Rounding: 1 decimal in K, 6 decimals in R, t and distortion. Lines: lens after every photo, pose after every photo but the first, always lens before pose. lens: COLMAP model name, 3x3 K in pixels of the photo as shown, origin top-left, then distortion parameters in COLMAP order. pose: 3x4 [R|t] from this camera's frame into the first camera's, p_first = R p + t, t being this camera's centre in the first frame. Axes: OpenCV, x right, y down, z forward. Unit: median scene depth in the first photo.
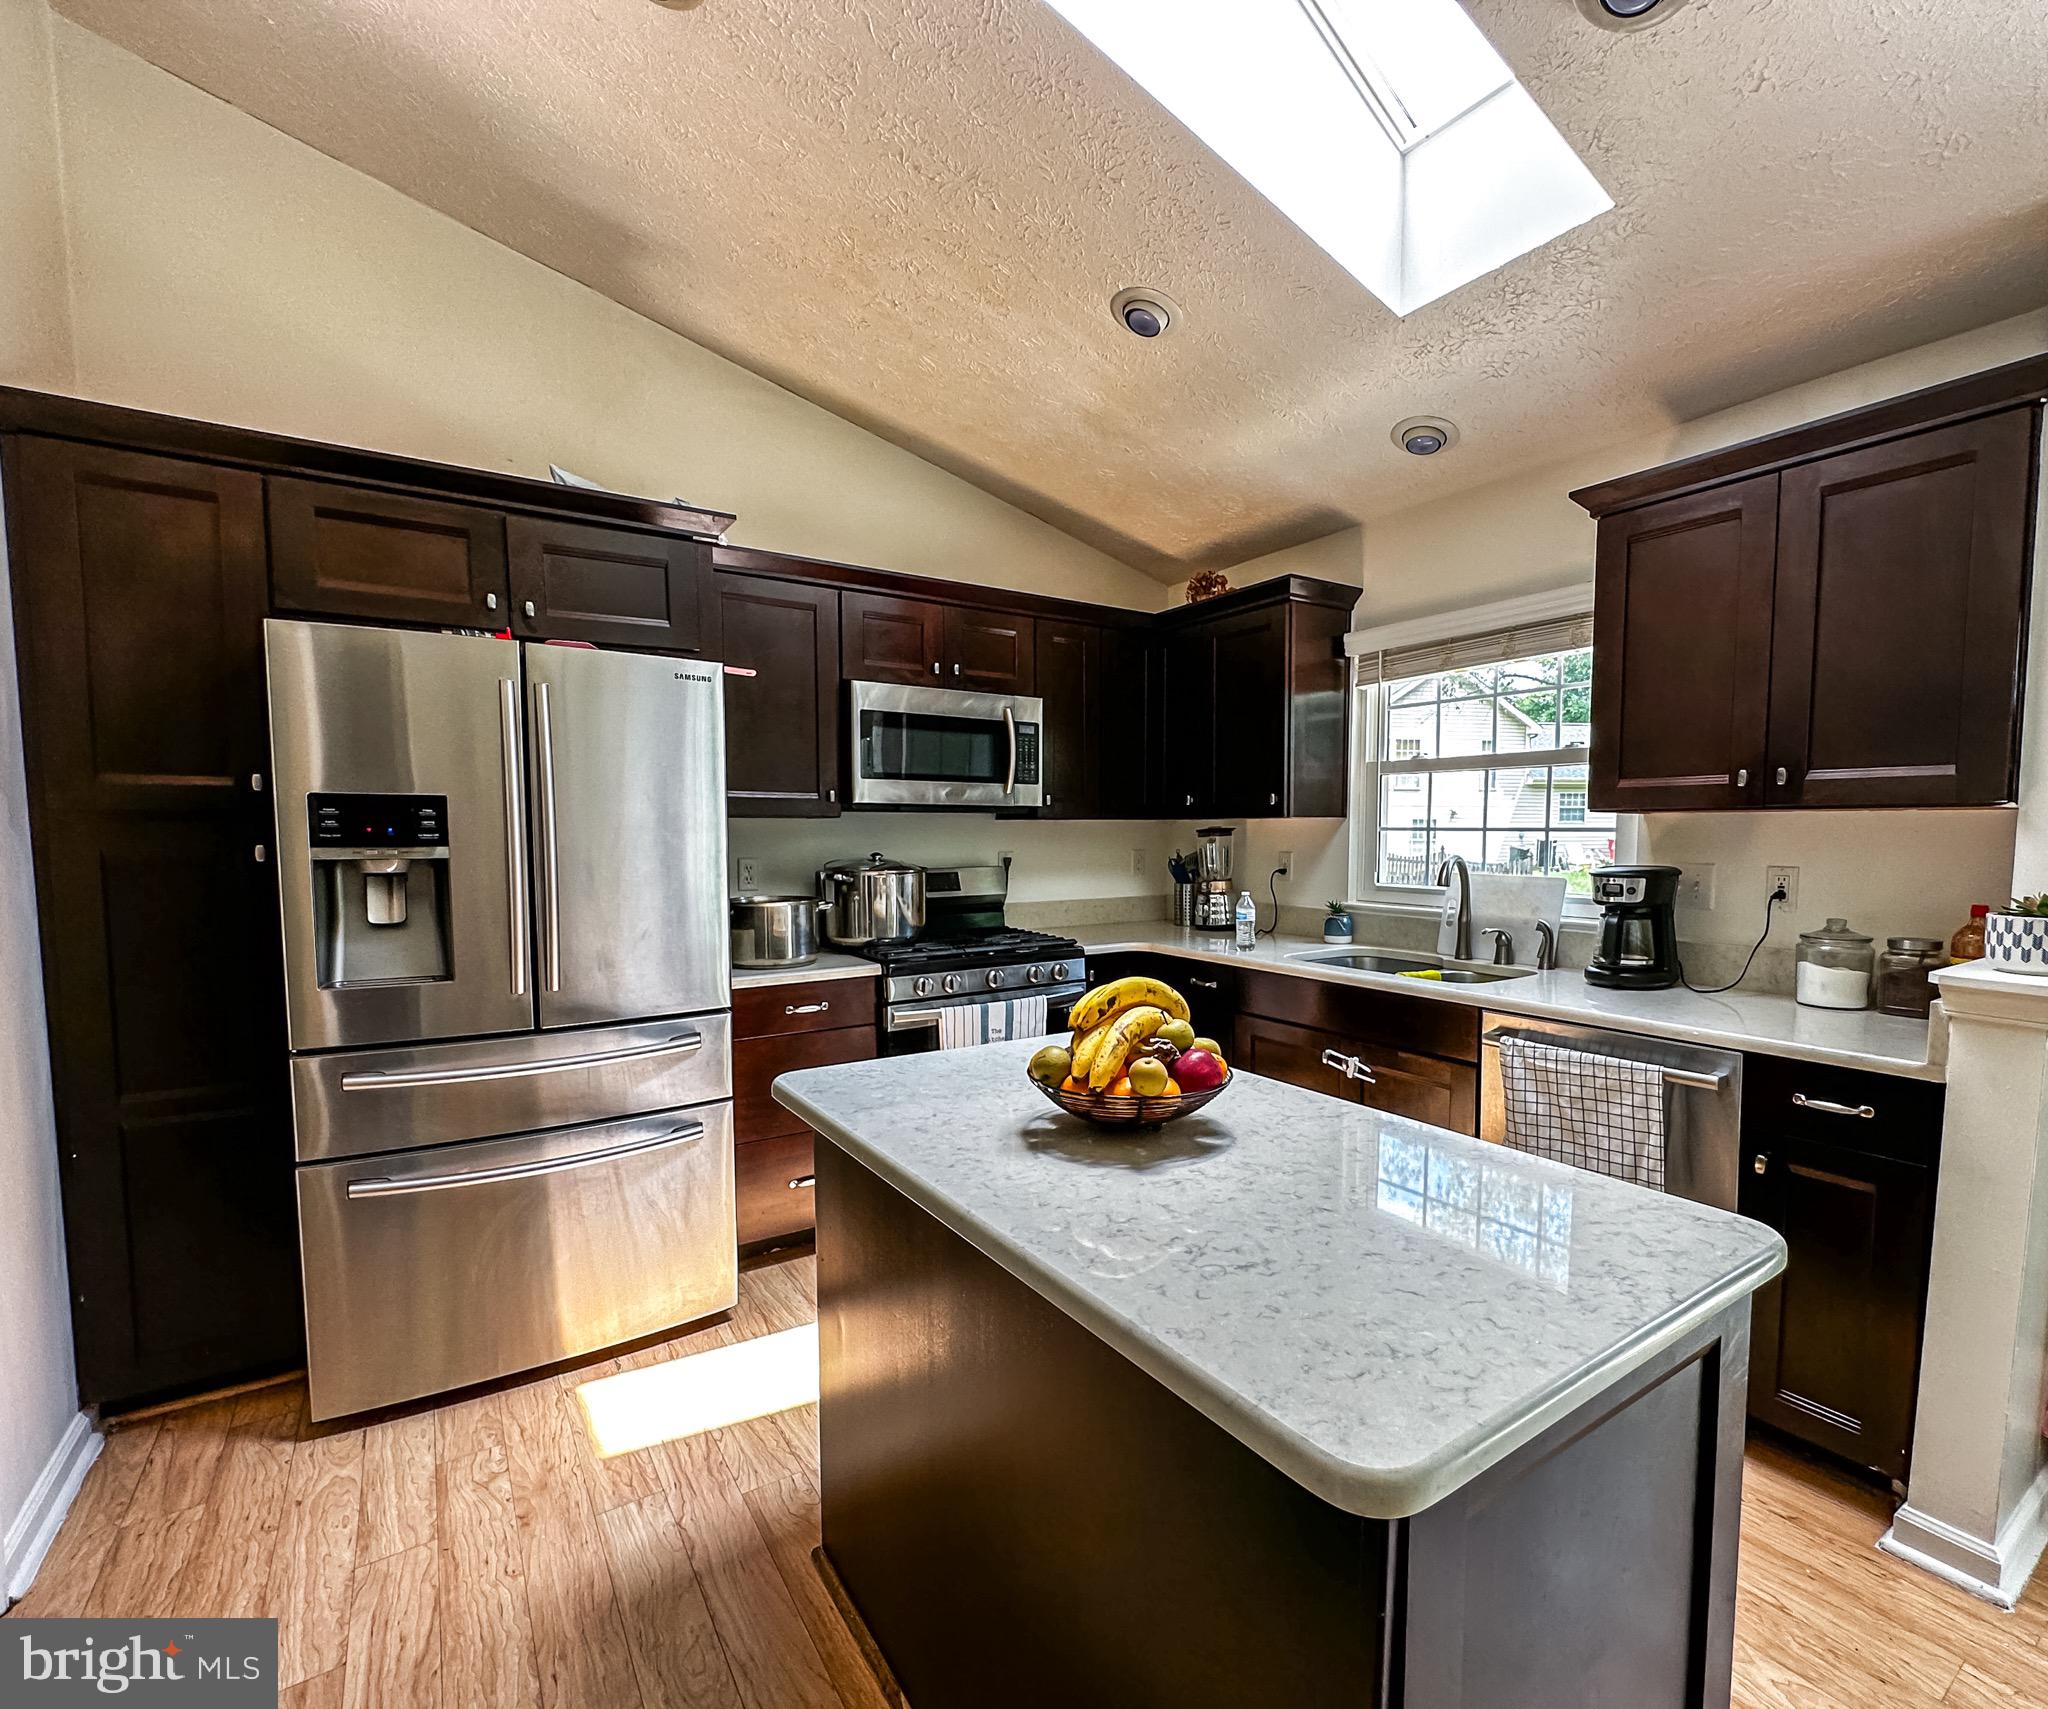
lens RADIAL K [[965.1, 0, 1101.7], [0, 965.1, 901.5], [0, 0, 1]] dist [-0.000840, 0.000024]
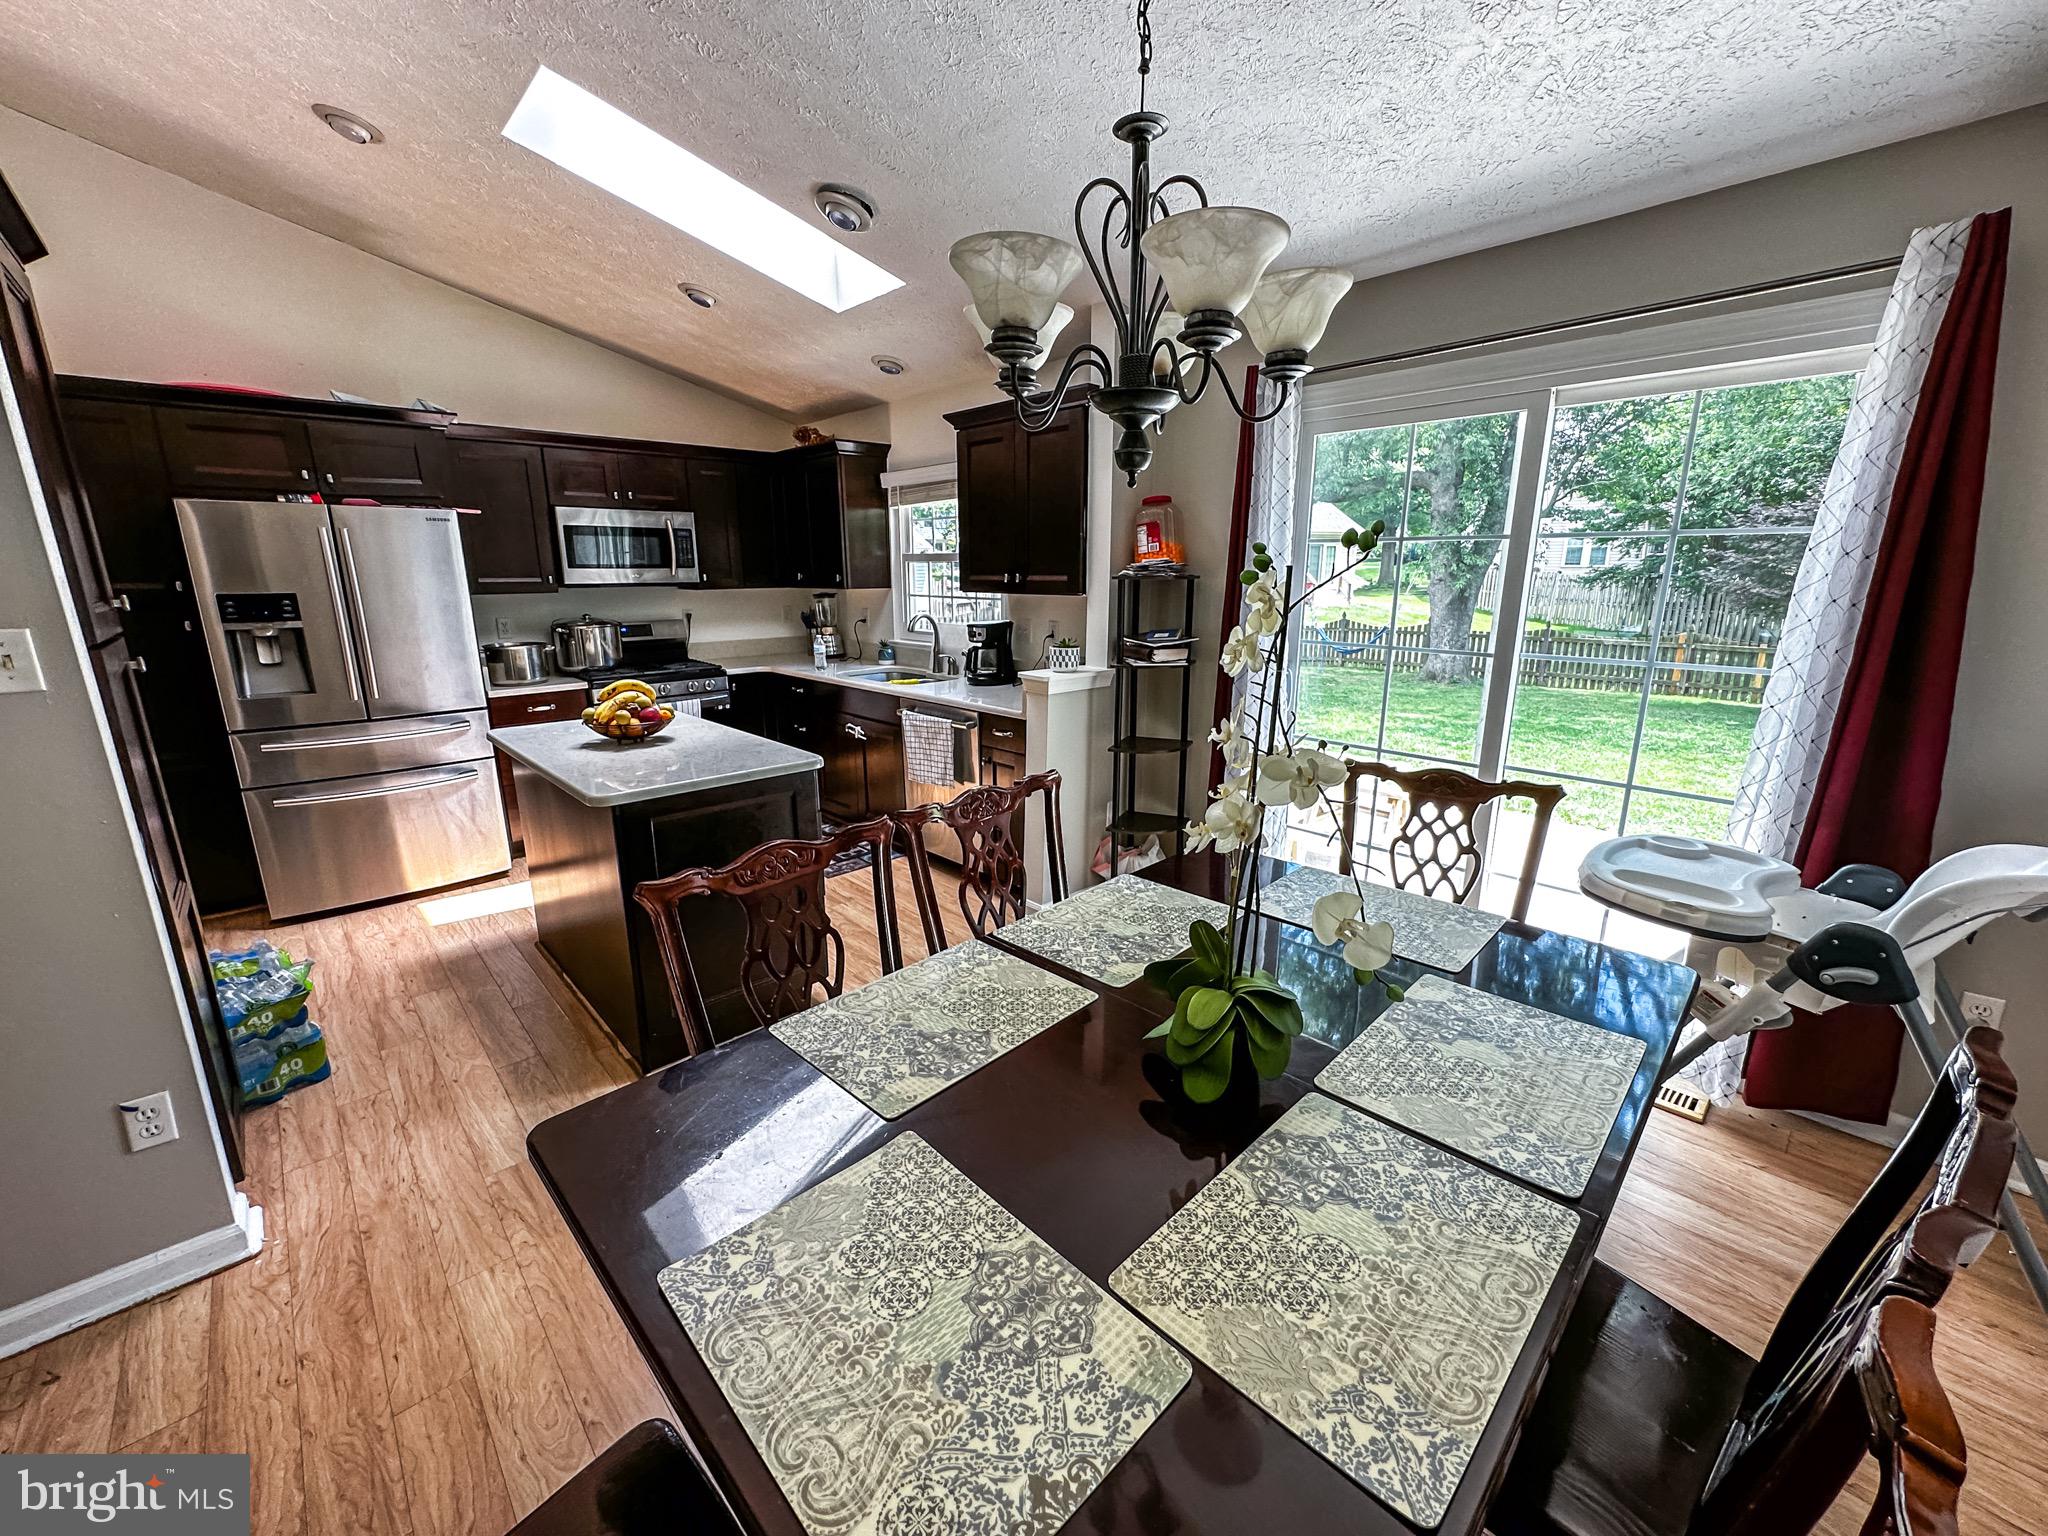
lens RADIAL K [[812.3, 0, 1019.7], [0, 812.3, 768.8], [0, 0, 1]] dist [-0.002641, 0.001354]
pose [[0.990956, -0.035225, 0.129480, 0.391127], [0.013222, 0.985866, 0.167011, -0.015308], [-0.133533, -0.163788, 0.977416, -0.616796]]
